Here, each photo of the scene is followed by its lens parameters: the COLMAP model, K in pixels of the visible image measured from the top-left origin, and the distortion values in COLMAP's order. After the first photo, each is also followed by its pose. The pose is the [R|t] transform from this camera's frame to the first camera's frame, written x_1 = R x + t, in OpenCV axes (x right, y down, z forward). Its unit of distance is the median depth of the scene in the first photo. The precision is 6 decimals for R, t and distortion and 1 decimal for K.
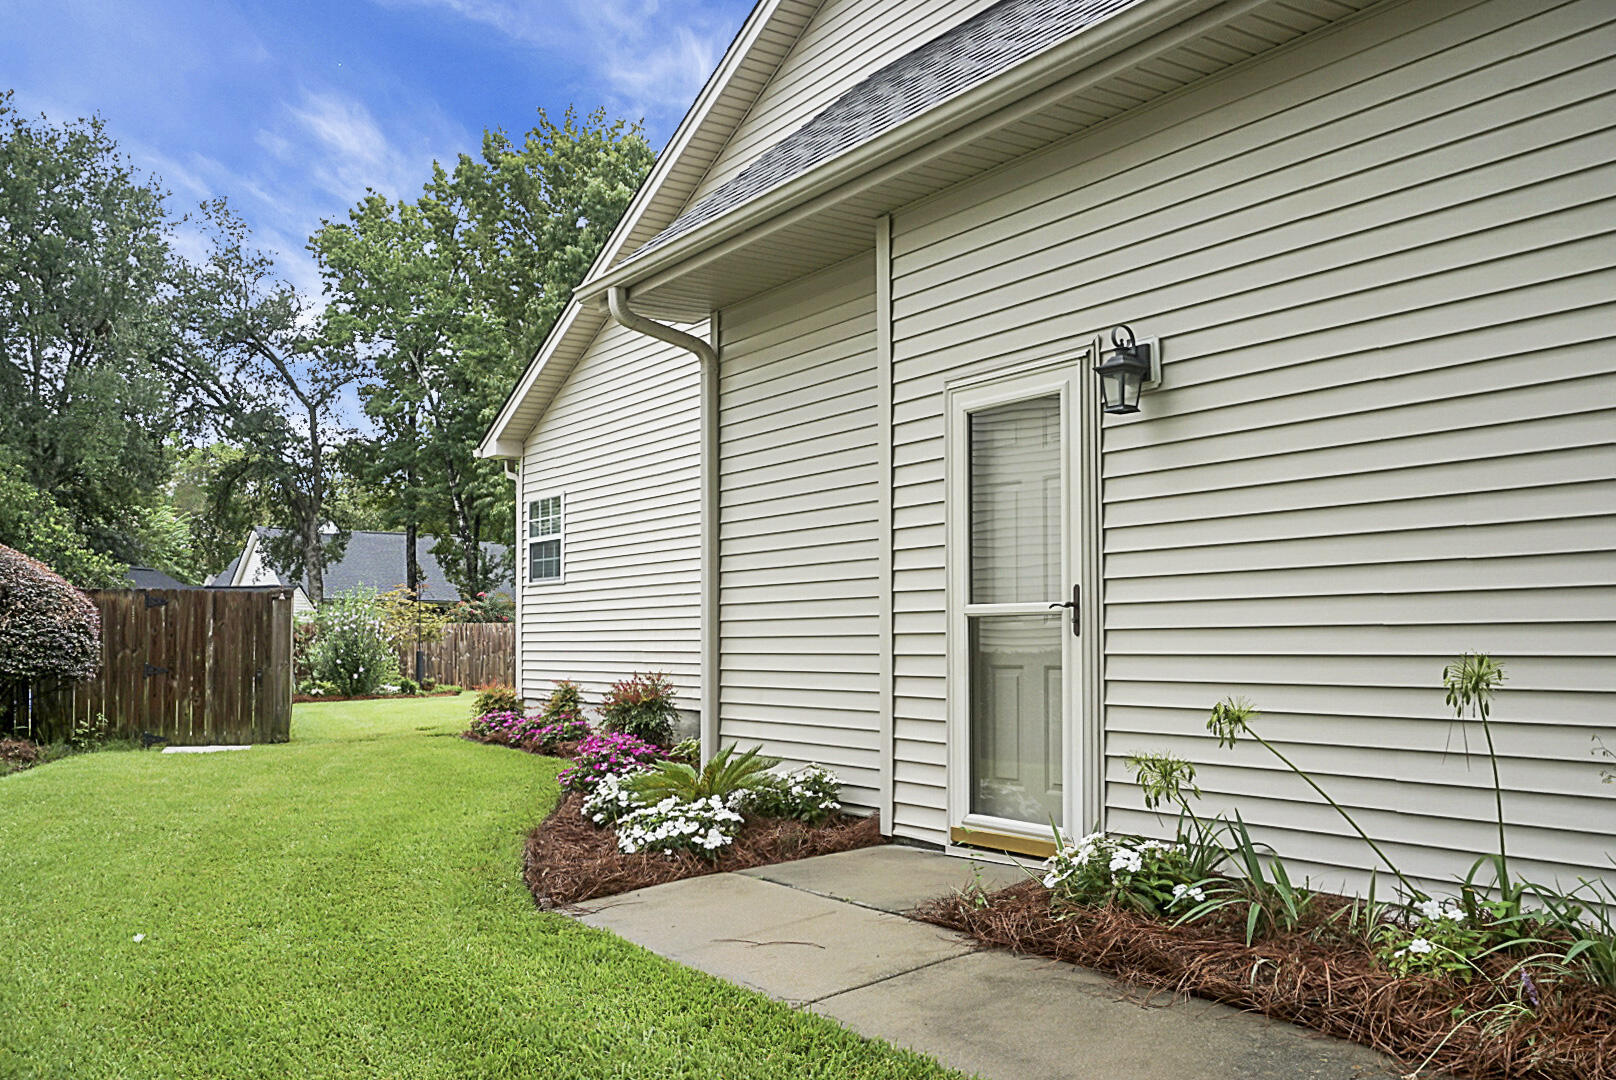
lens RADIAL K [[1472.8, 0, 808.0], [0, 1472.8, 540.0], [0, 0, 1]] dist [-0.001813, 0.000695]
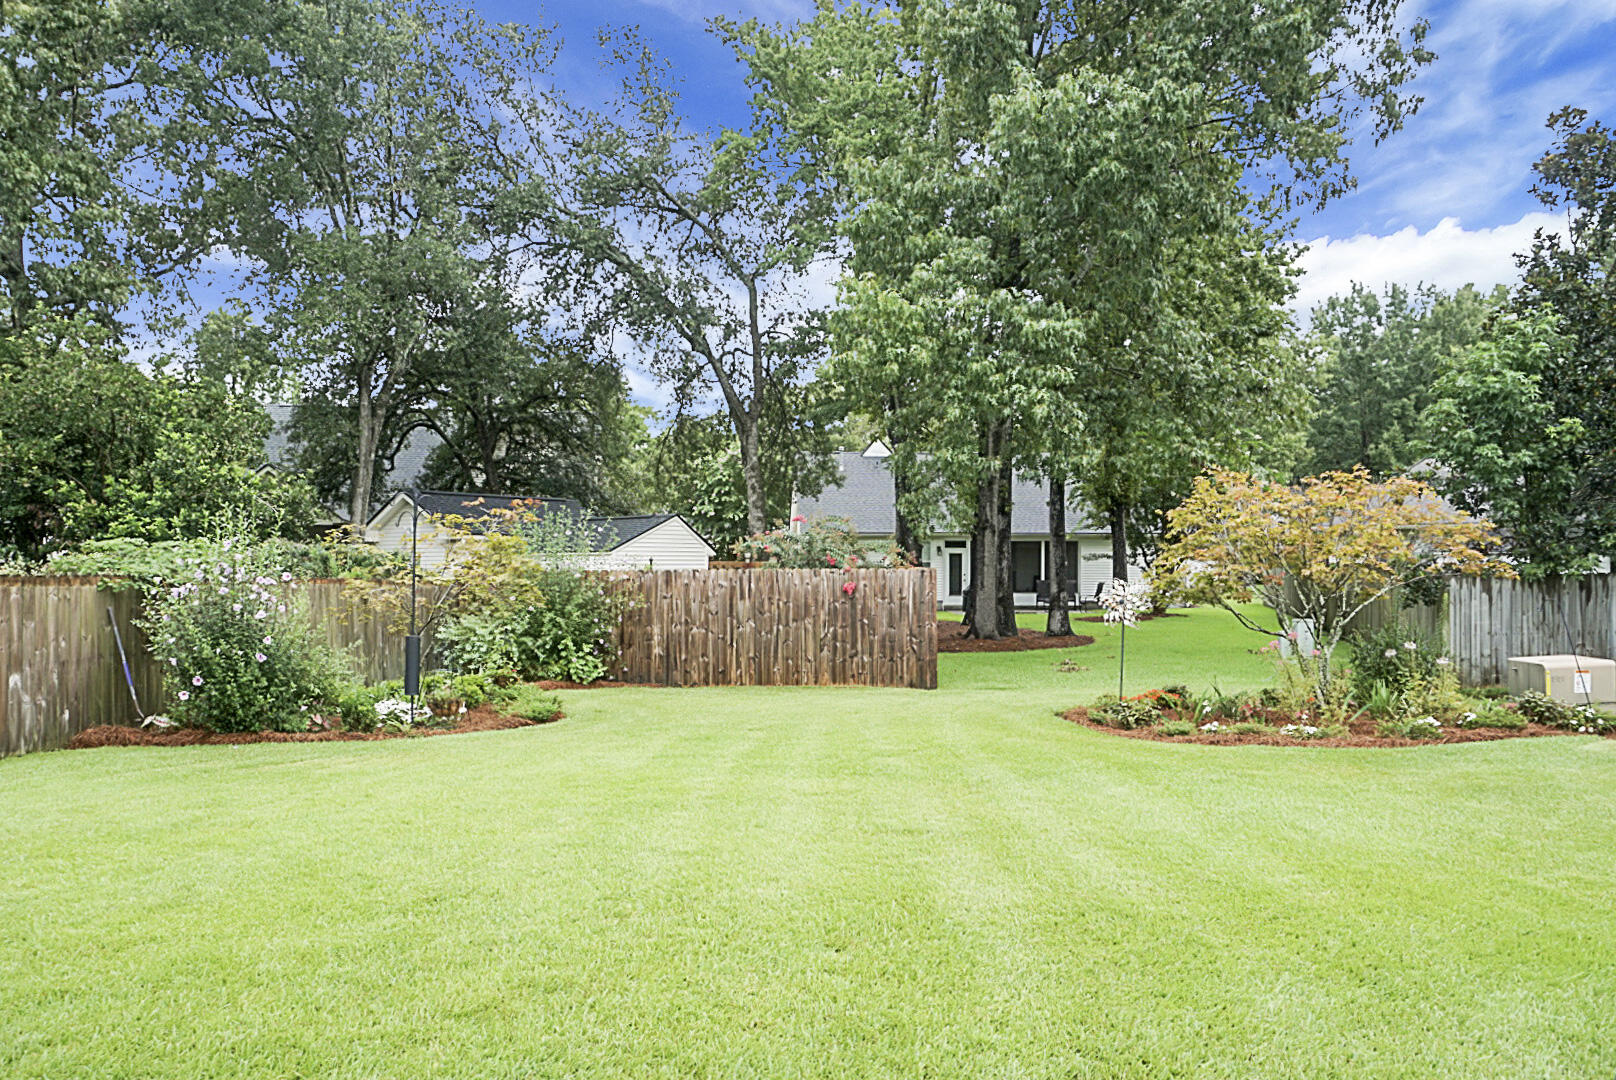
lens RADIAL K [[1269.9, 0, 768.2], [0, 1269.9, 572.8], [0, 0, 1]] dist [0.001465, 0.000663]
pose [[0.838729, 0.001373, -0.544548, 0.033233], [0.037581, 0.997467, 0.060399, 0.020933], [0.543251, -0.071123, 0.836552, 0.437612]]
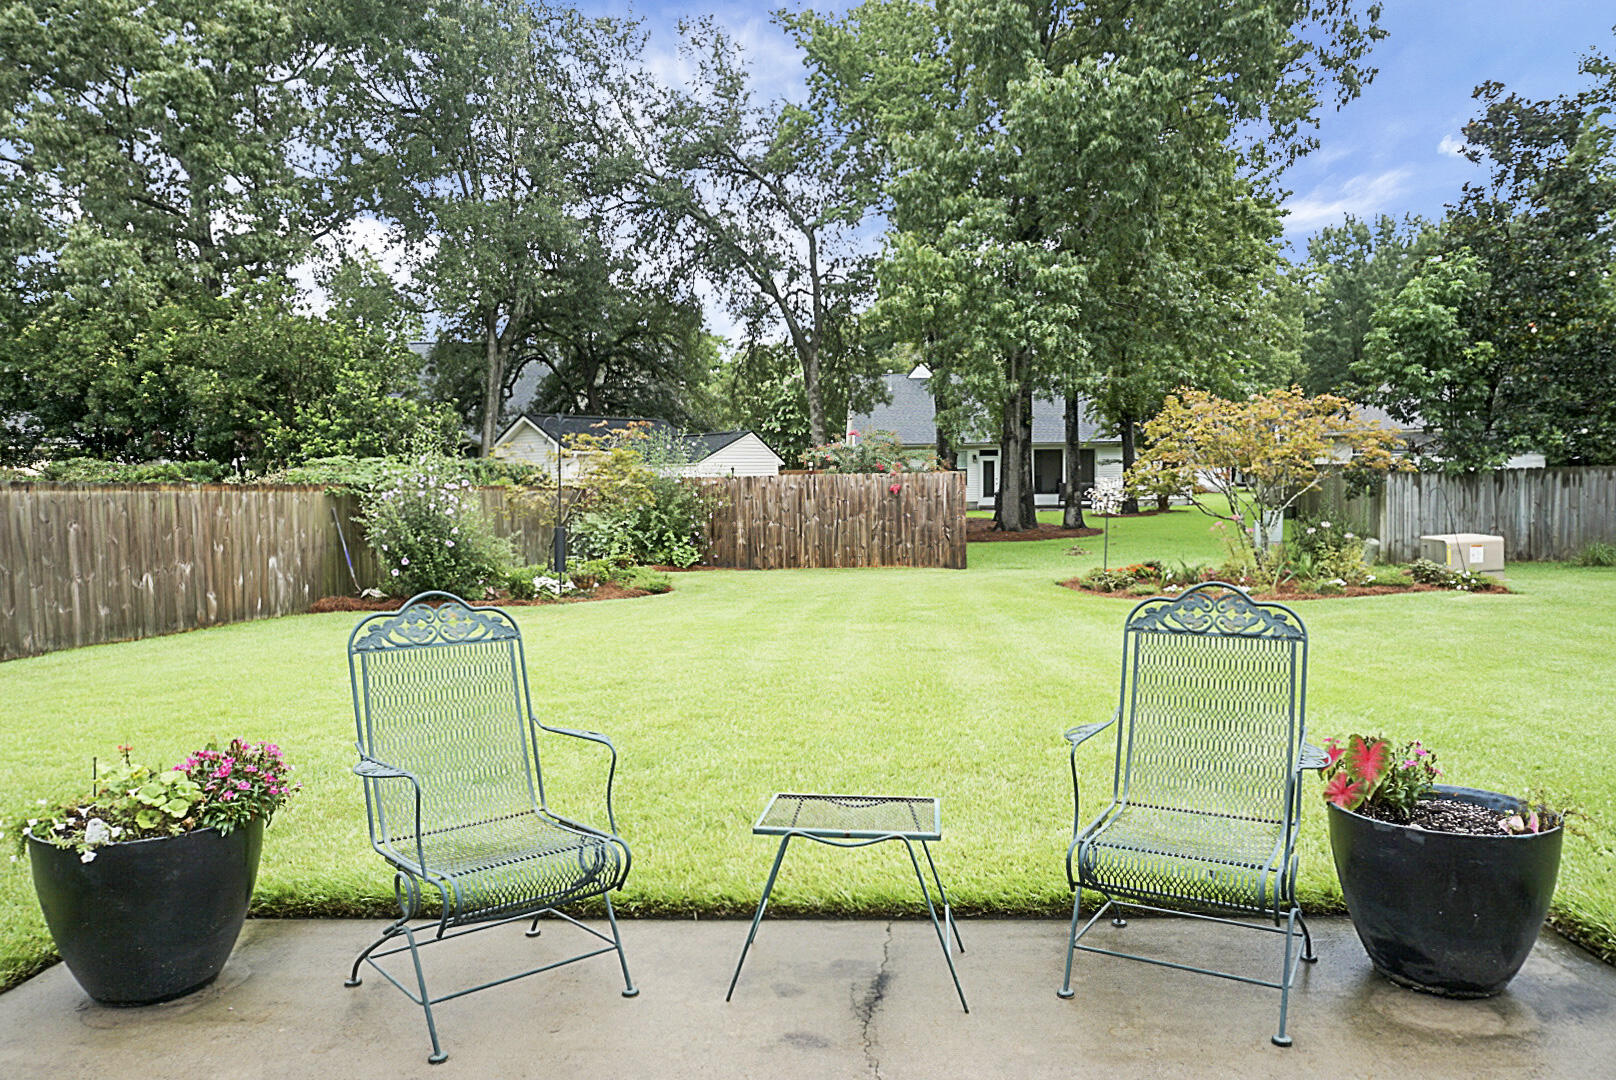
lens RADIAL K [[1133.4, 0, 781.3], [0, 1133.4, 519.2], [0, 0, 1]] dist [-0.003904, 0.003056]
pose [[0.816201, 0.009810, -0.577685, 0.054295], [0.052831, 0.994400, 0.091531, 0.019951], [0.575347, -0.105227, 0.811112, 0.403366]]
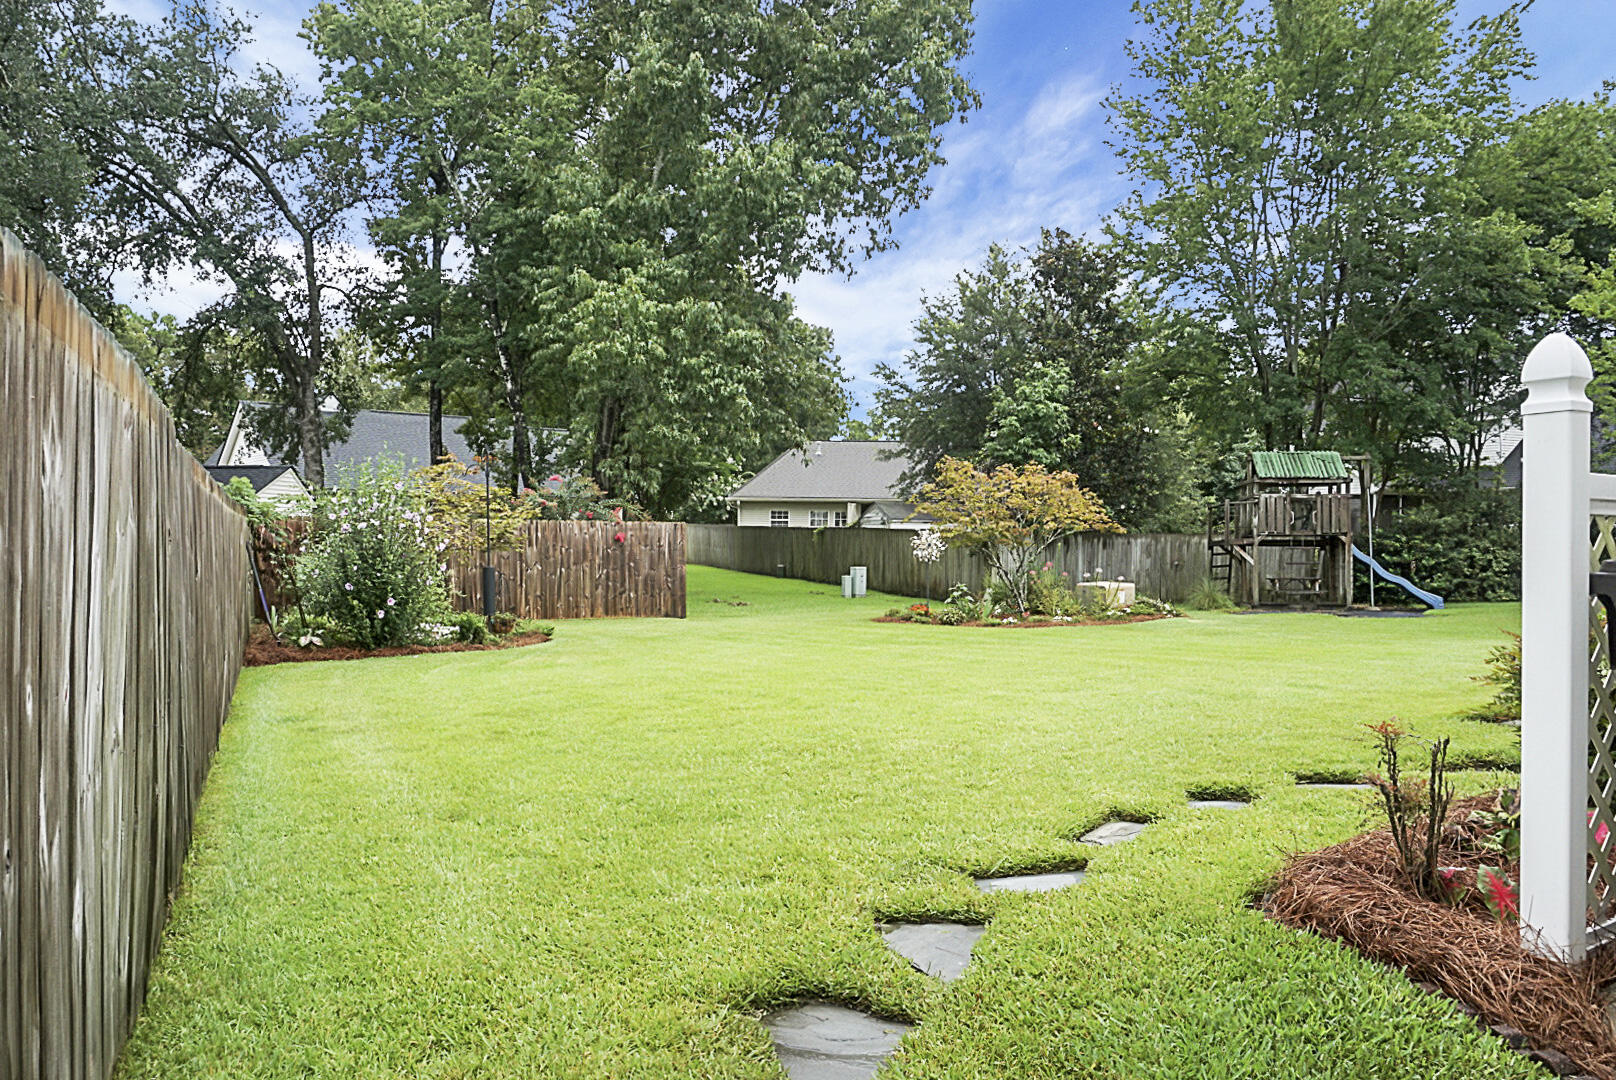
lens RADIAL K [[1364.3, 0, 808.0], [0, 1364.3, 540.0], [0, 0, 1]] dist [-0.006856, 0.002262]
pose [[0.999684, 0.013244, 0.021385, -0.089937], [-0.014651, 0.997643, 0.067039, 0.016195], [-0.020447, -0.067331, 0.997521, 0.278030]]
